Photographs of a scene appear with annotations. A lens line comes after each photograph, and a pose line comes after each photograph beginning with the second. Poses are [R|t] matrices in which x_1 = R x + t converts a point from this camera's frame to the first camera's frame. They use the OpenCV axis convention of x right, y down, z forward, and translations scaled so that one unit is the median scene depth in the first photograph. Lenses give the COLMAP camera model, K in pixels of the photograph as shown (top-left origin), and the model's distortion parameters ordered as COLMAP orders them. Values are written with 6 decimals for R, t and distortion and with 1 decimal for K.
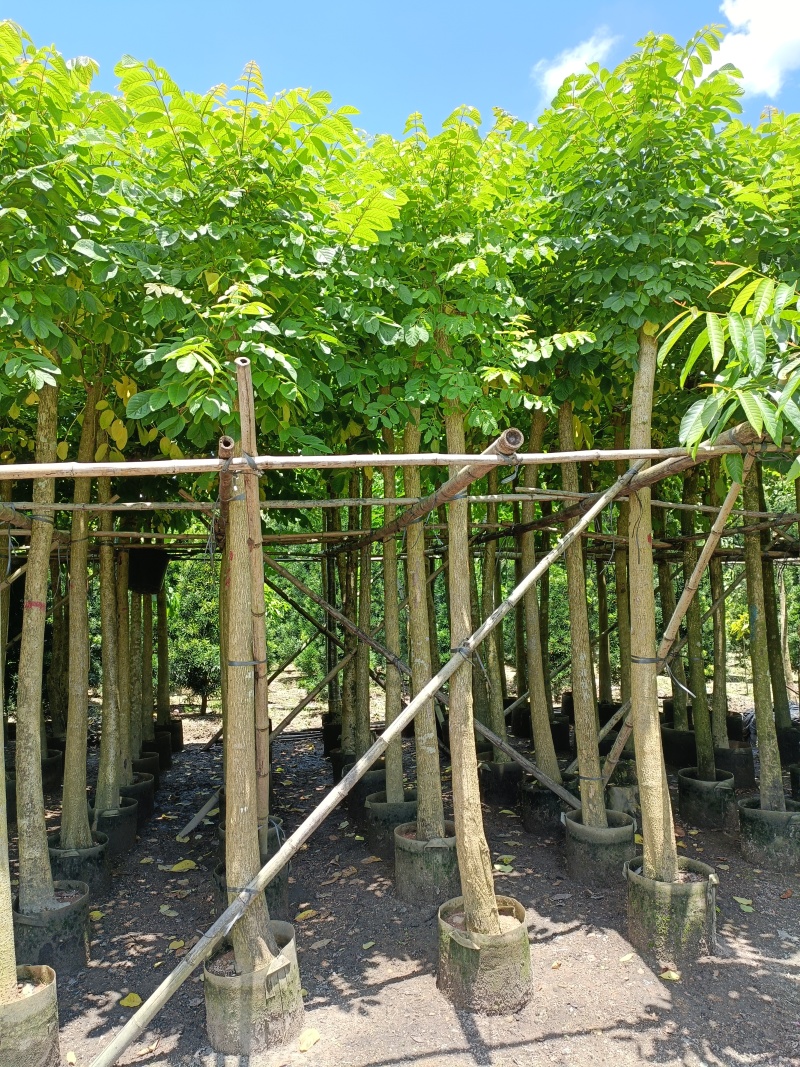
lens RADIAL K [[781.5, 0, 387.2], [0, 781.5, 537.1], [0, 0, 1]] dist [0.080555, -0.087996]
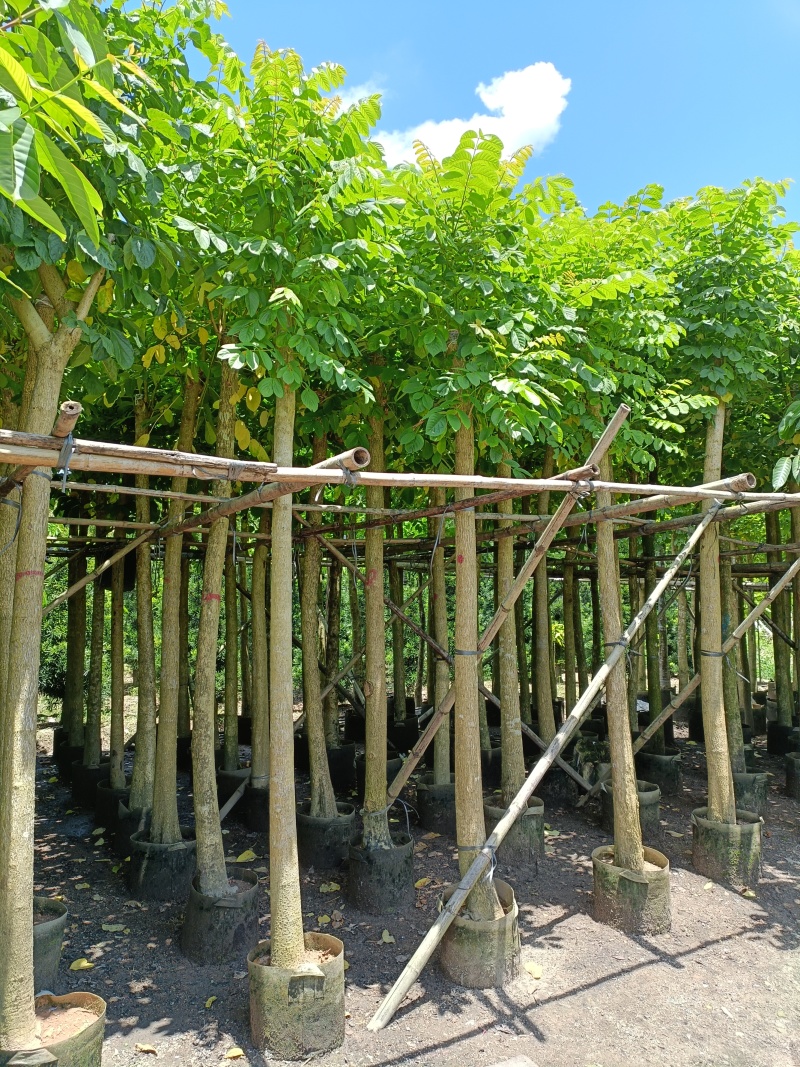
lens RADIAL K [[781.5, 0, 387.2], [0, 781.5, 537.1], [0, 0, 1]] dist [0.080555, -0.087996]
pose [[0.944086, 0.053286, 0.325365, -0.642260], [-0.049089, 0.998571, -0.021102, 0.020275], [-0.326025, 0.003950, 0.945353, -0.044778]]
